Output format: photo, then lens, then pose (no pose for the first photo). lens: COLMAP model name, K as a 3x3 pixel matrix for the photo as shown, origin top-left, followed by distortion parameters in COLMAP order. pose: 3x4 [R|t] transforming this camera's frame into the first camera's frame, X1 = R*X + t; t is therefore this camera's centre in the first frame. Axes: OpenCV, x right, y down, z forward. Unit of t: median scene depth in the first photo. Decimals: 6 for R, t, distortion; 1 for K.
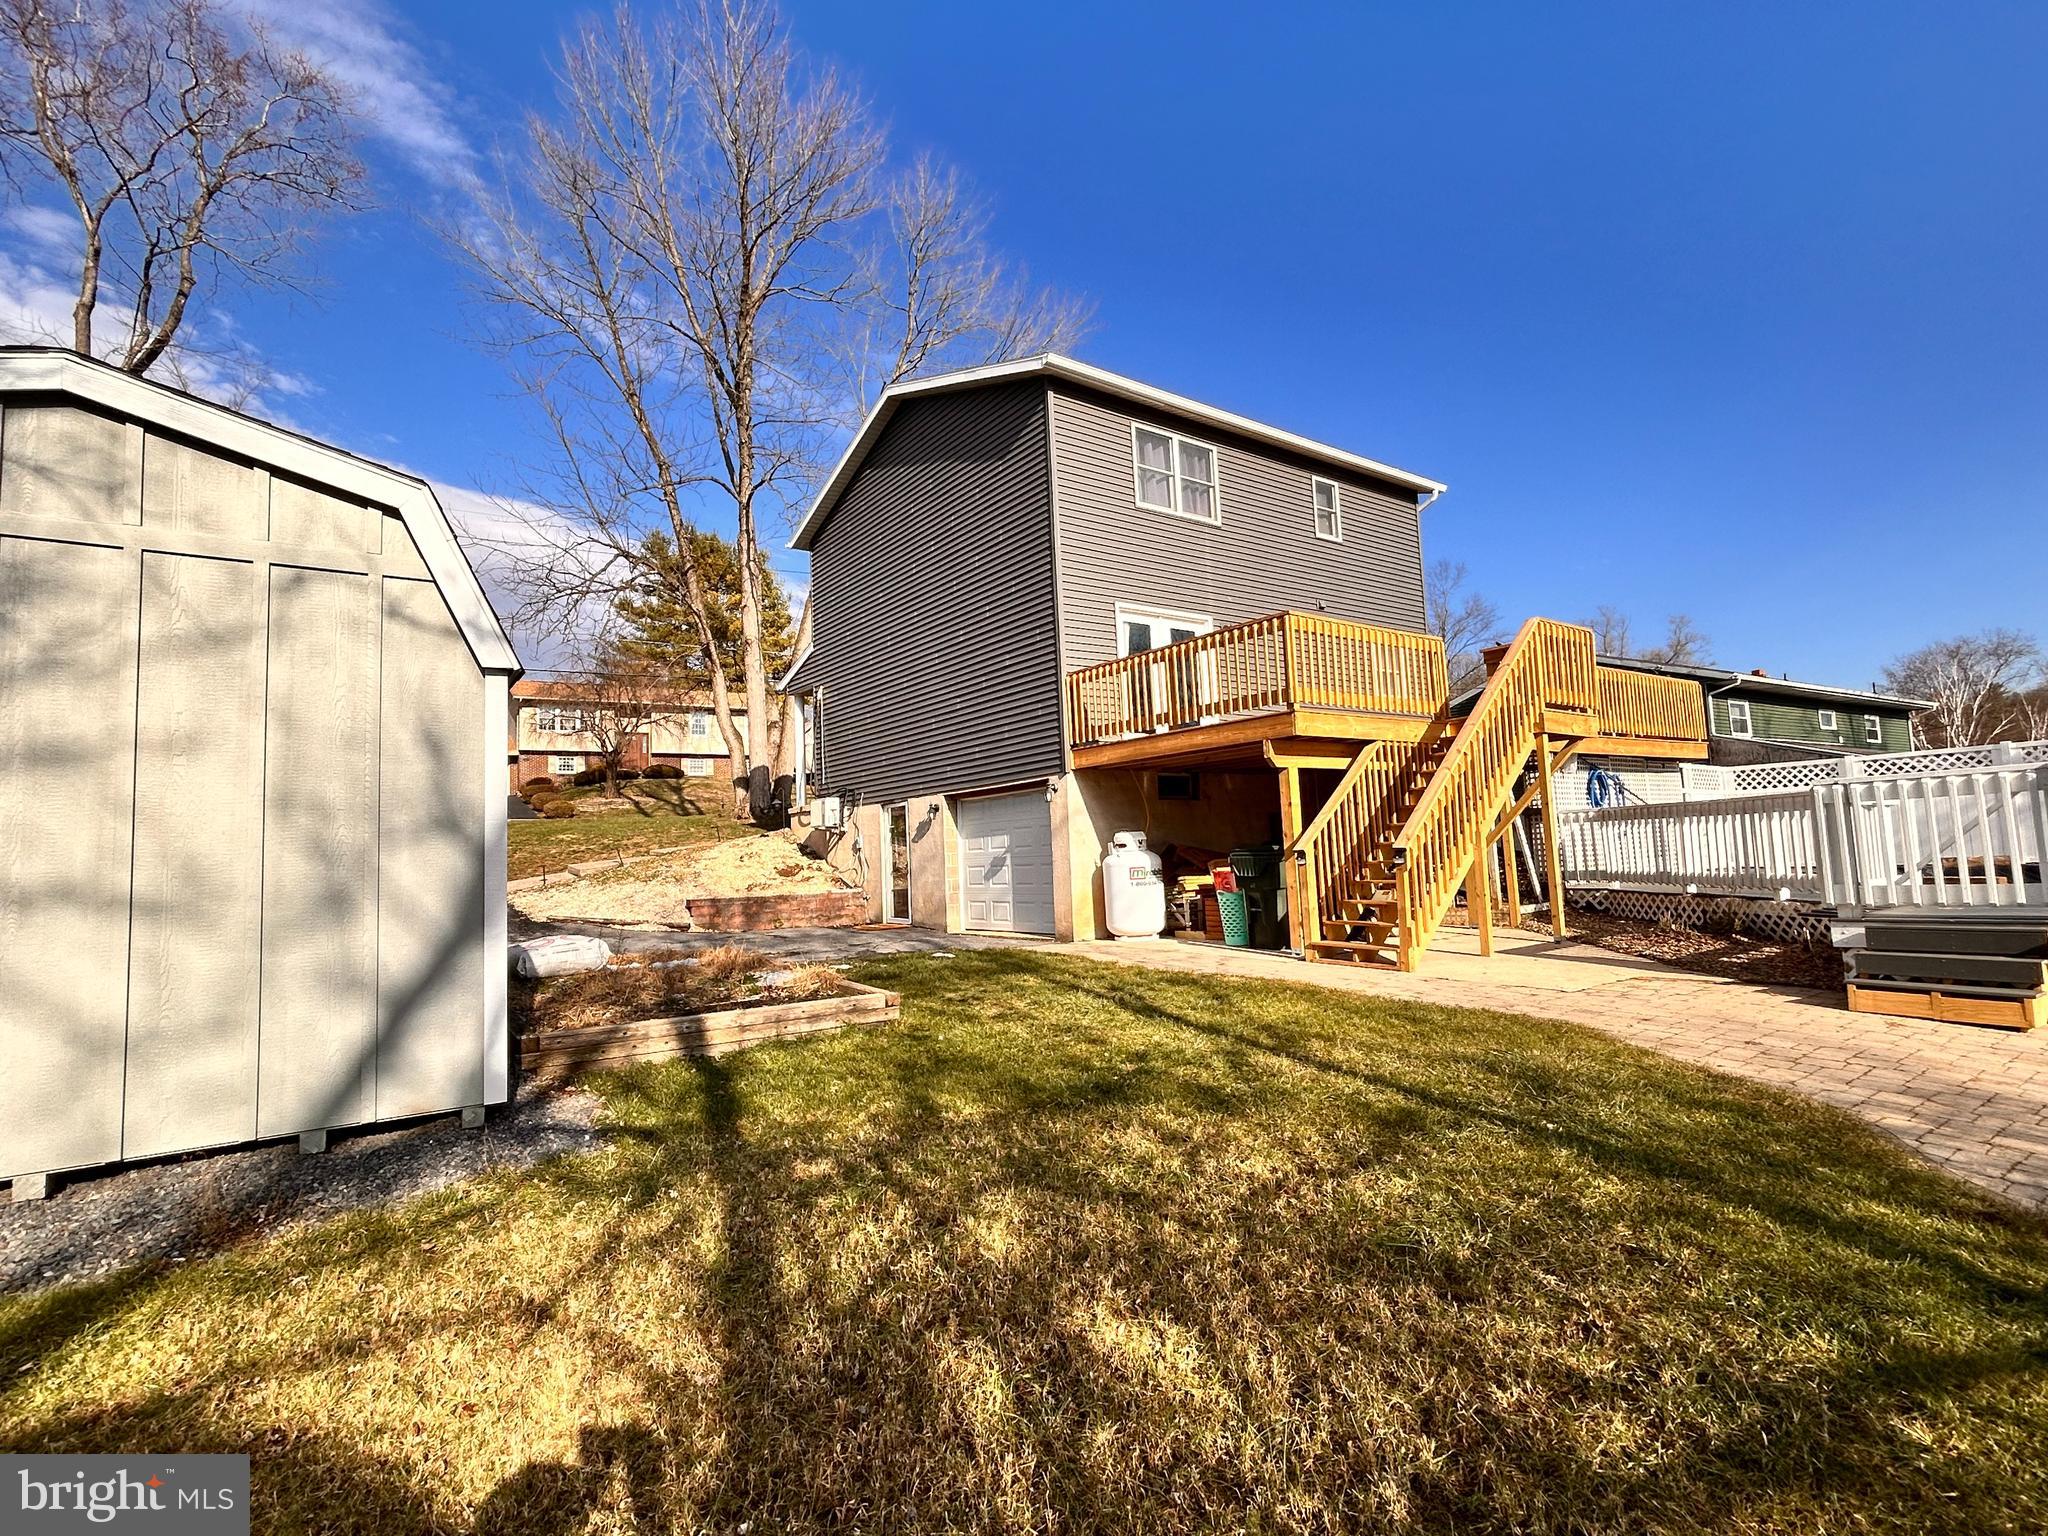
lens RADIAL K [[987.5, 0, 1026.2], [0, 987.5, 772.6], [0, 0, 1]] dist [-0.002917, -0.002505]
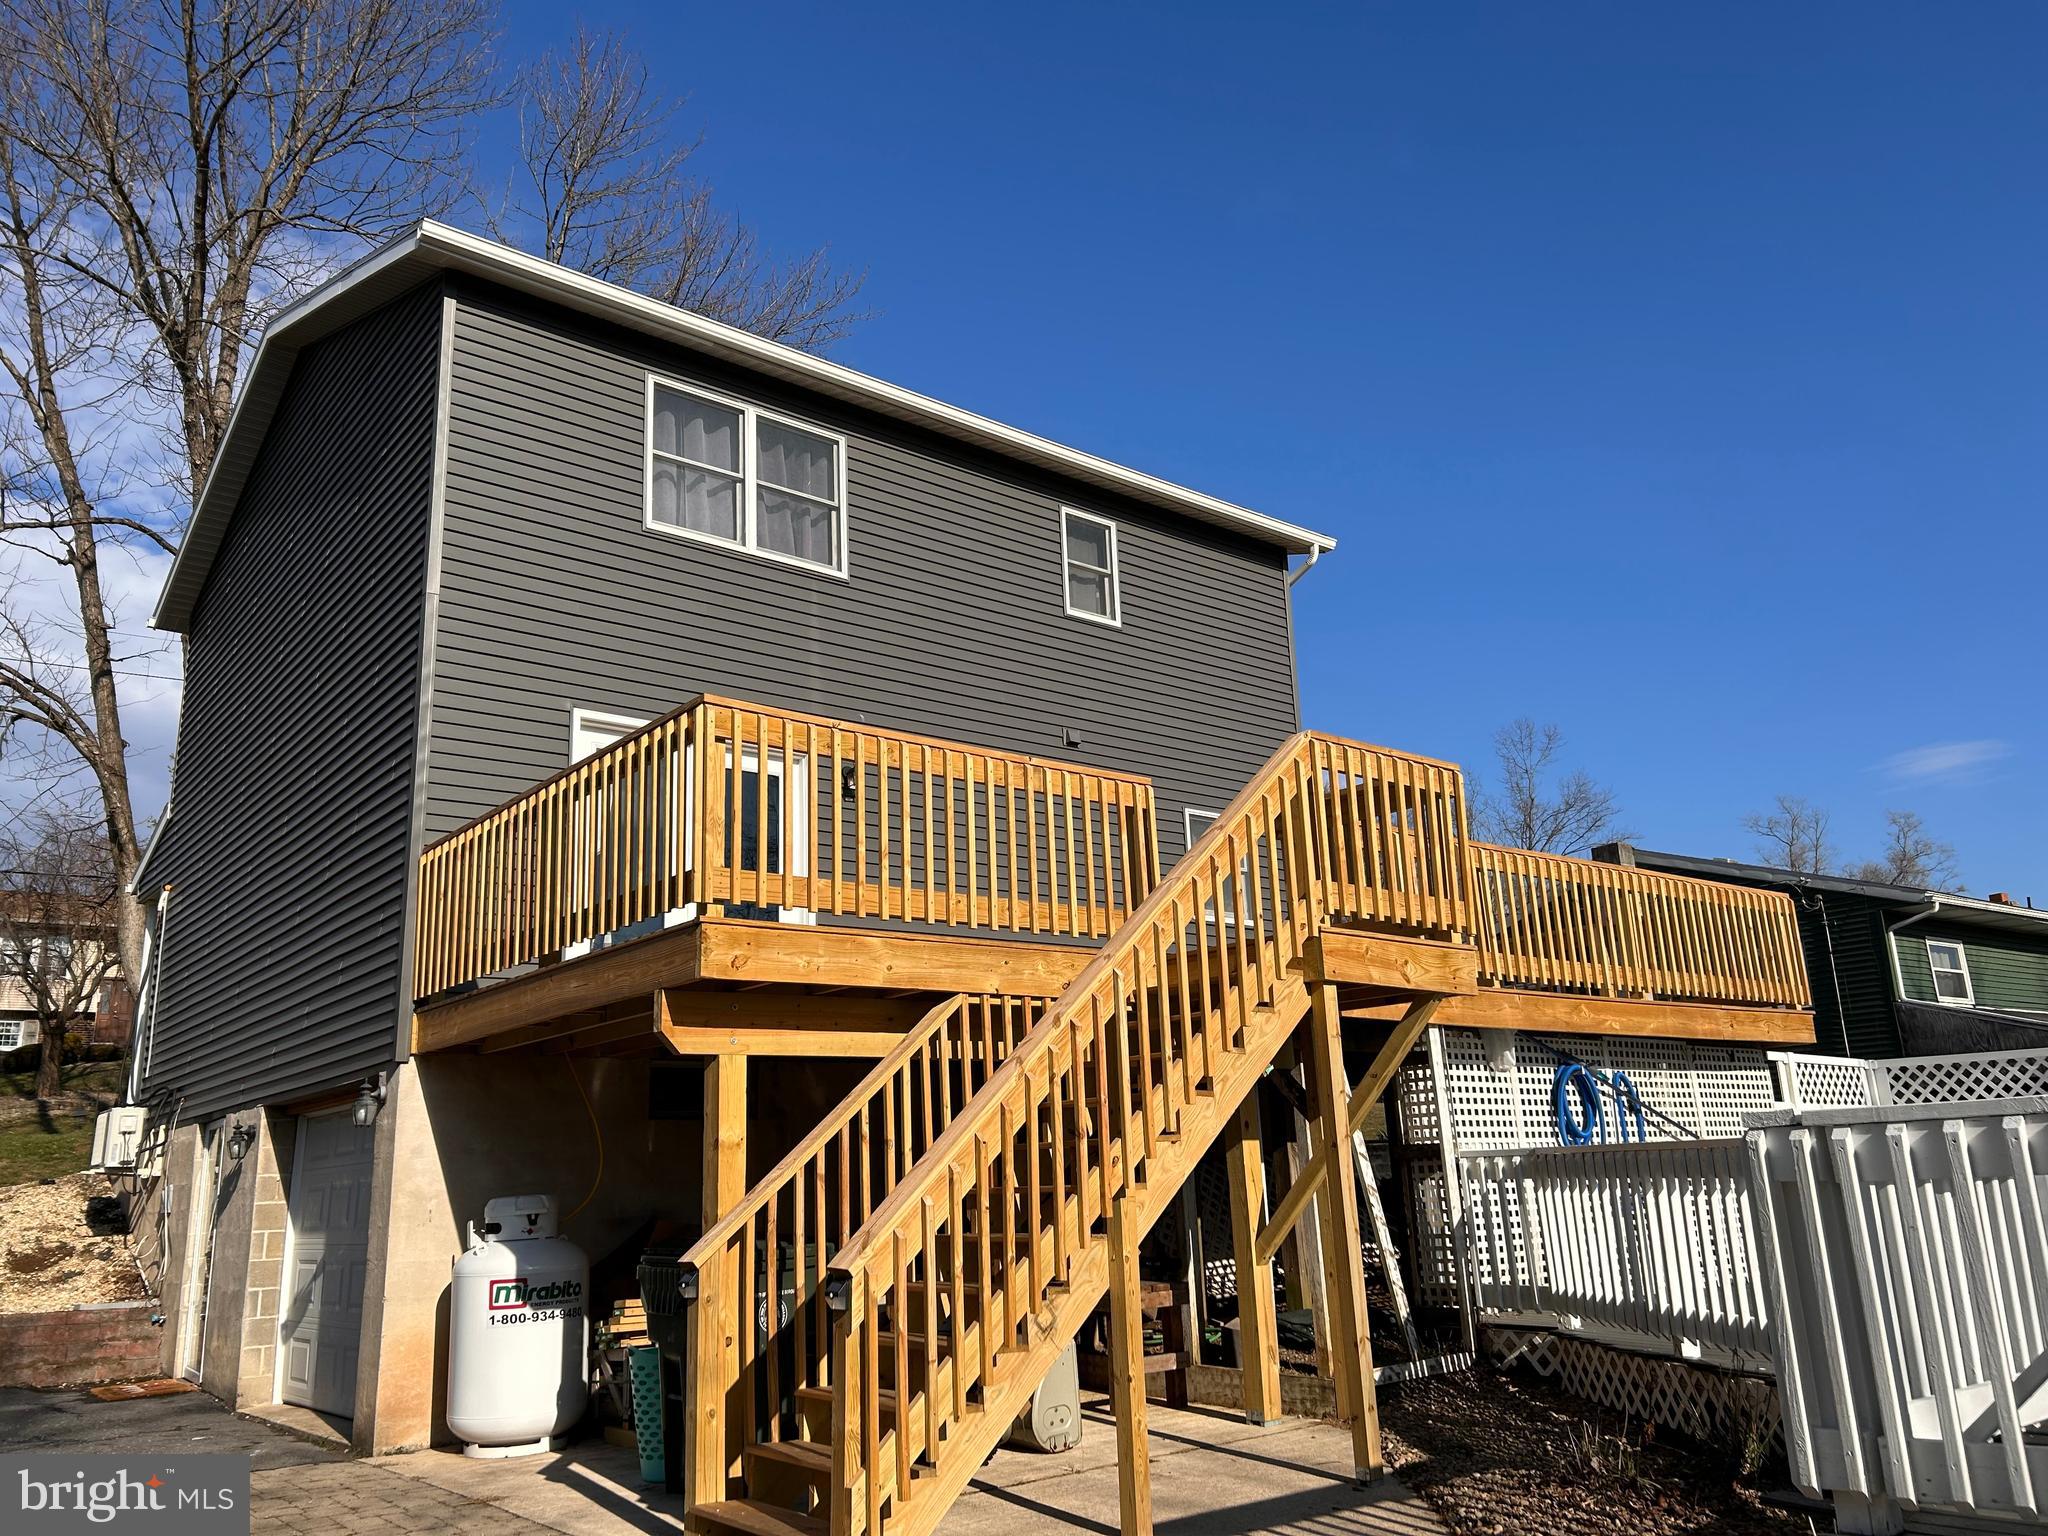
lens RADIAL K [[1536.7, 0, 1024.6], [0, 1536.7, 770.5], [0, 0, 1]] dist [0.050640, -0.046121]
pose [[0.998548, 0.018326, 0.050657, 0.284568], [-0.008939, 0.983690, -0.179650, -0.006043], [-0.053123, 0.178936, 0.982425, 0.241984]]
